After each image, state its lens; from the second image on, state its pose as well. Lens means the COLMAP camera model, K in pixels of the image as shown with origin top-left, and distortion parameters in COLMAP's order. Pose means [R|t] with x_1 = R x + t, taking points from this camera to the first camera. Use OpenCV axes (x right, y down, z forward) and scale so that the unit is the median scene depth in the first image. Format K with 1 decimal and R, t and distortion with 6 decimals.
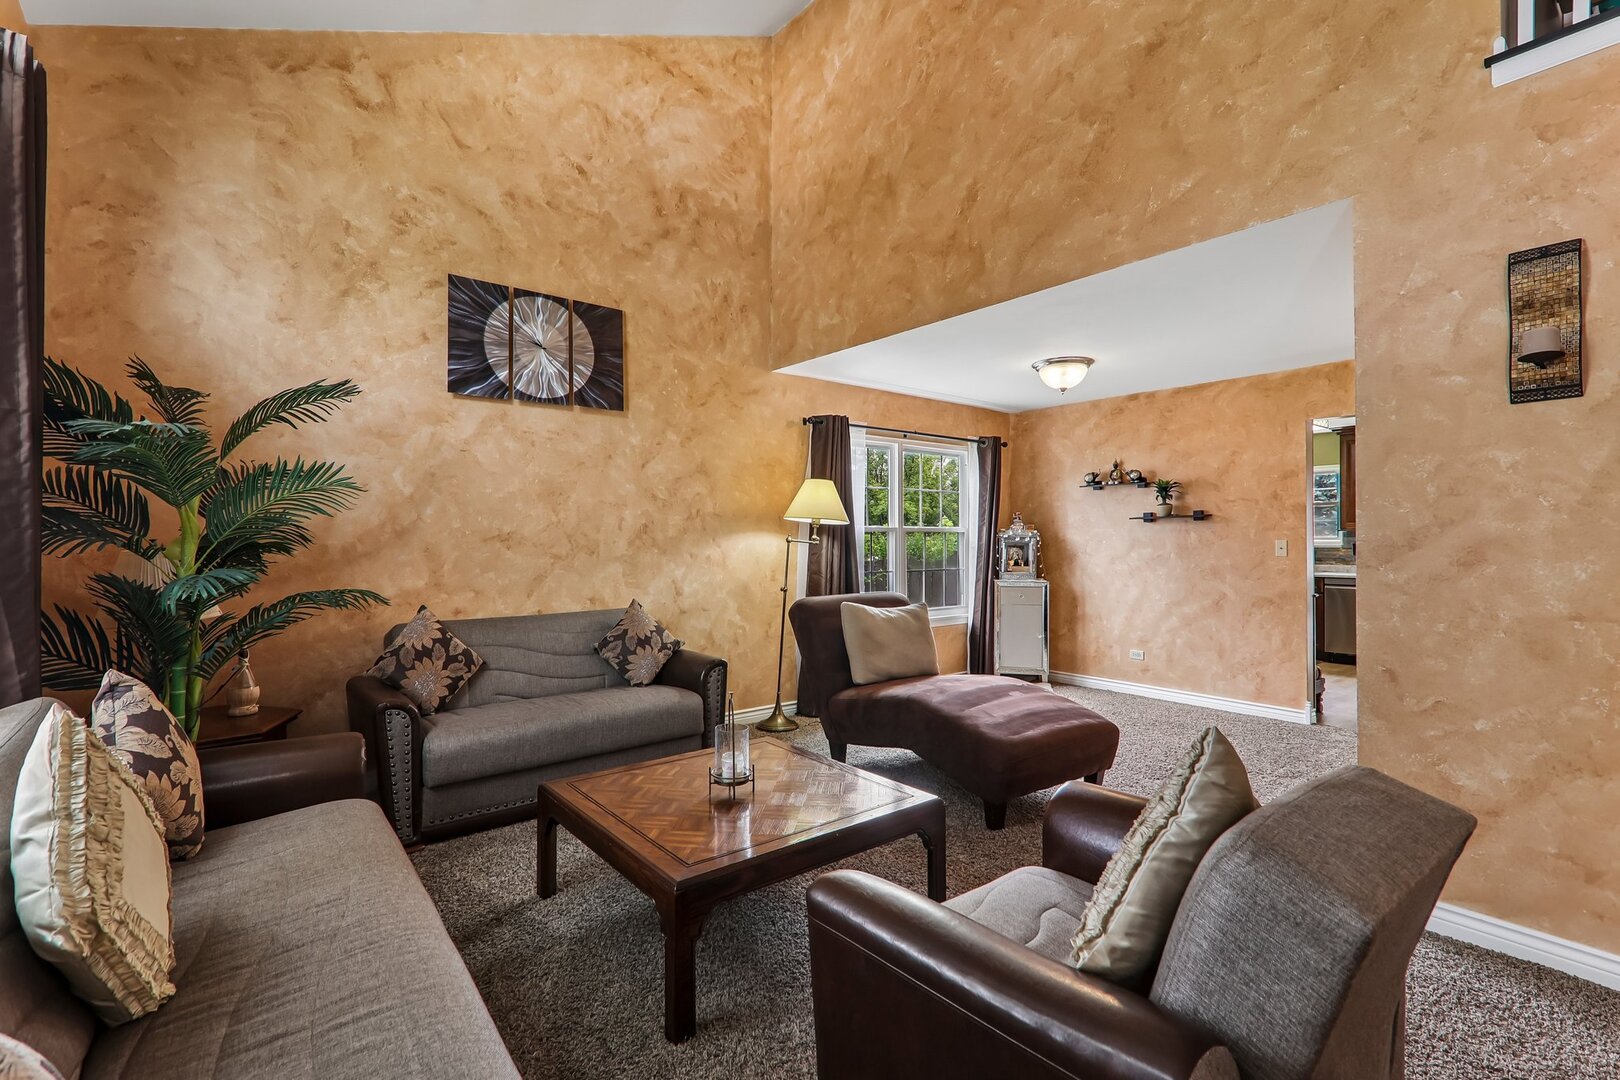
lens RADIAL K [[746.6, 0, 813.7], [0, 746.6, 545.5], [0, 0, 1]] dist [0.001465, 0.001774]
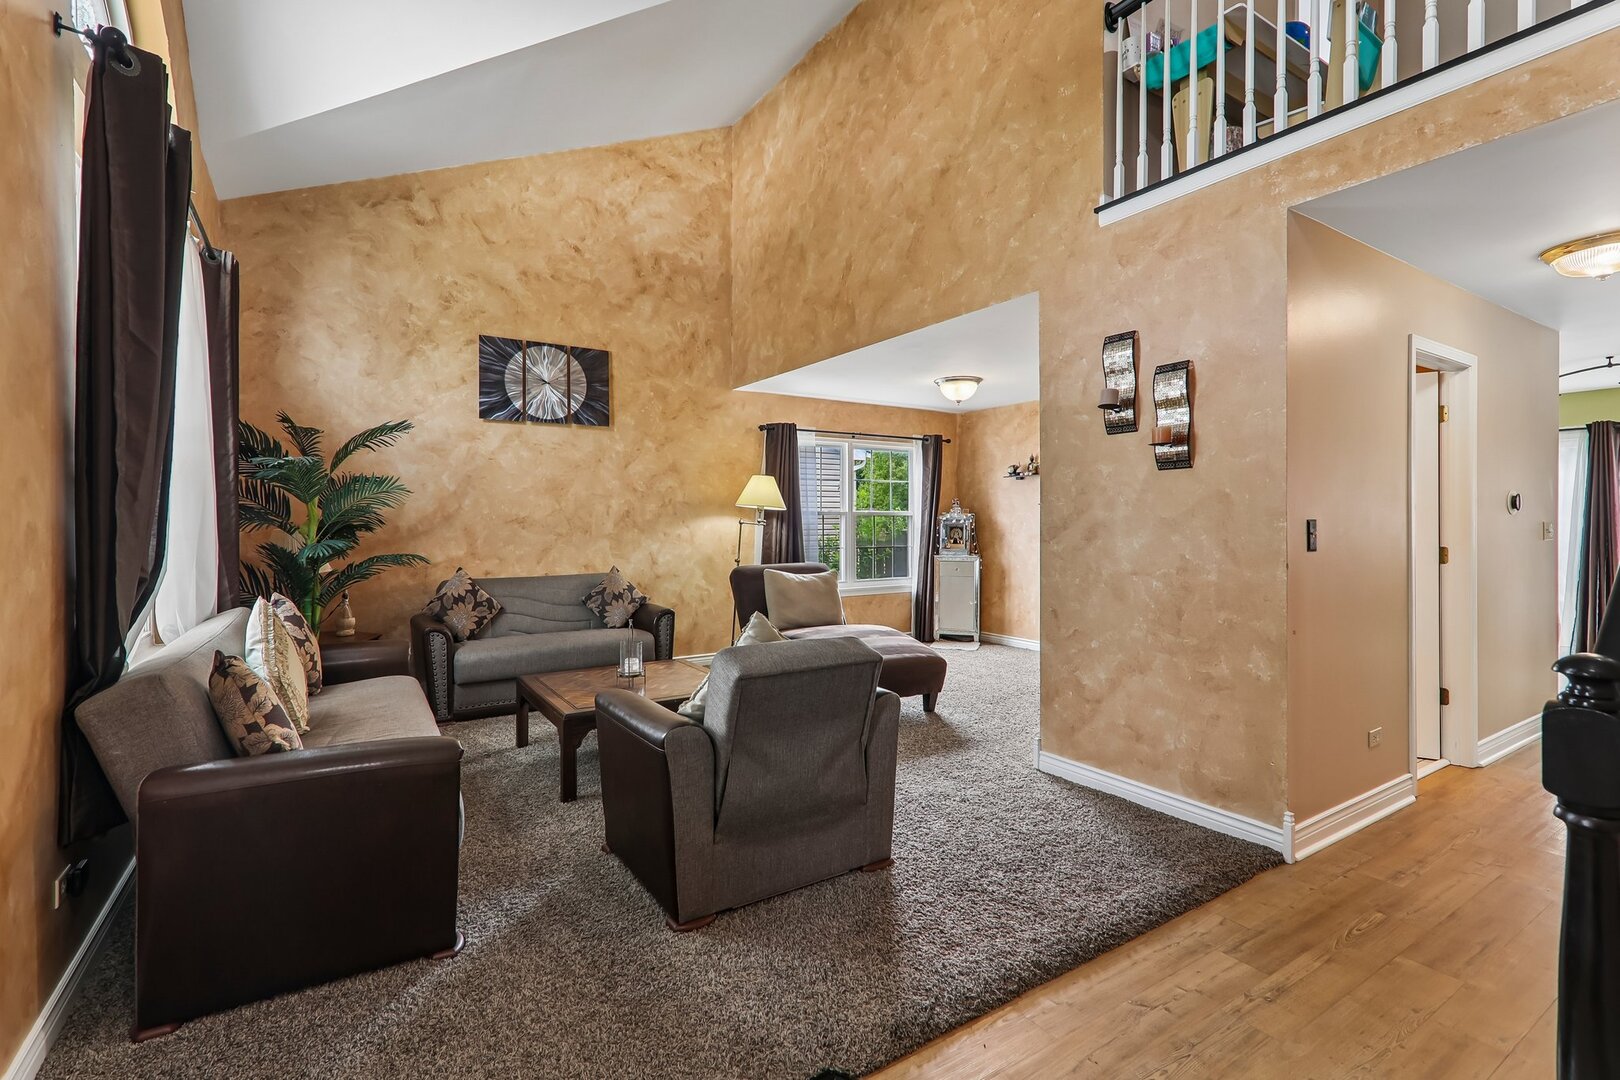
lens RADIAL K [[746.6, 0, 808.2], [0, 746.6, 535.1], [0, 0, 1]] dist [0.001465, 0.001774]
pose [[0.994199, 0.002132, -0.107532, 0.304689], [-0.000908, 0.999934, 0.011434, -0.000200], [0.107549, -0.011270, 0.994136, -0.370362]]
